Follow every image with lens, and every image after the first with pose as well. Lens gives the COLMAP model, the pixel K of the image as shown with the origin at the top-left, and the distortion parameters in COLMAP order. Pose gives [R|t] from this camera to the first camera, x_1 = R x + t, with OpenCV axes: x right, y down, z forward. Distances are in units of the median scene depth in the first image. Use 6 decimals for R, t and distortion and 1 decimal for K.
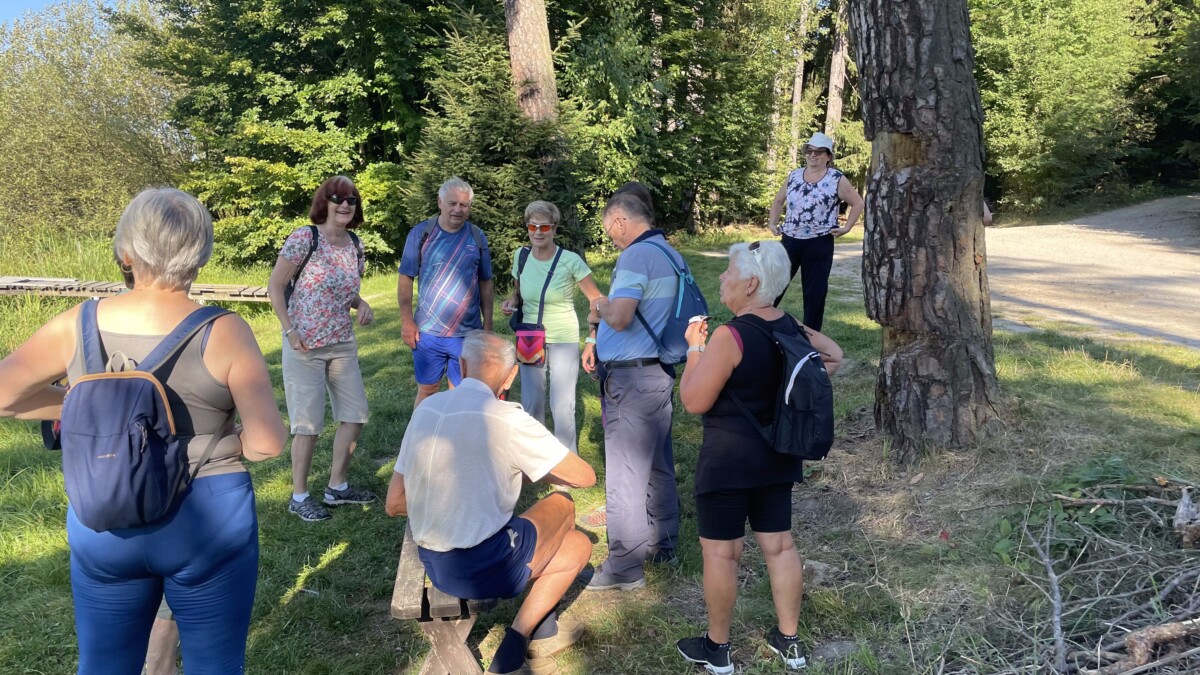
lens RADIAL K [[914.4, 0, 599.3], [0, 914.4, 357.3], [0, 0, 1]] dist [0.097963, -0.117779]
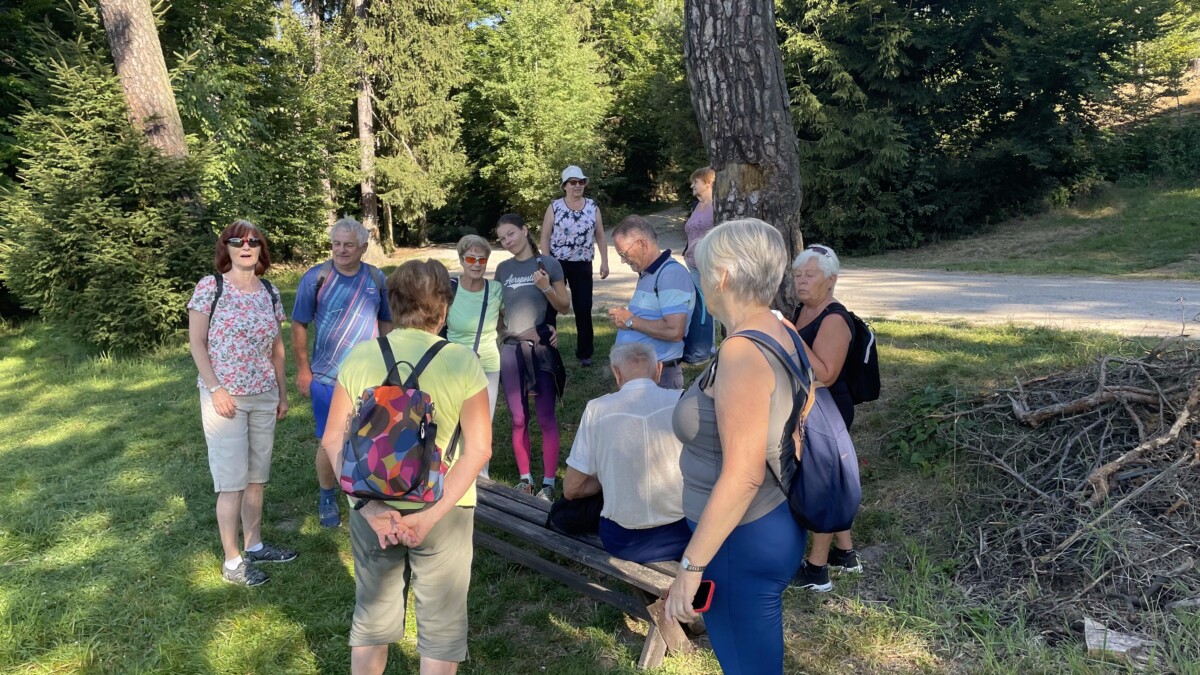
lens RADIAL K [[914.4, 0, 599.3], [0, 914.4, 357.3], [0, 0, 1]] dist [0.097963, -0.117779]
pose [[0.856493, -0.127274, 0.500221, -0.195768], [0.145565, 0.989346, 0.002484, -0.005045], [-0.495208, 0.070687, 0.865894, 0.011321]]
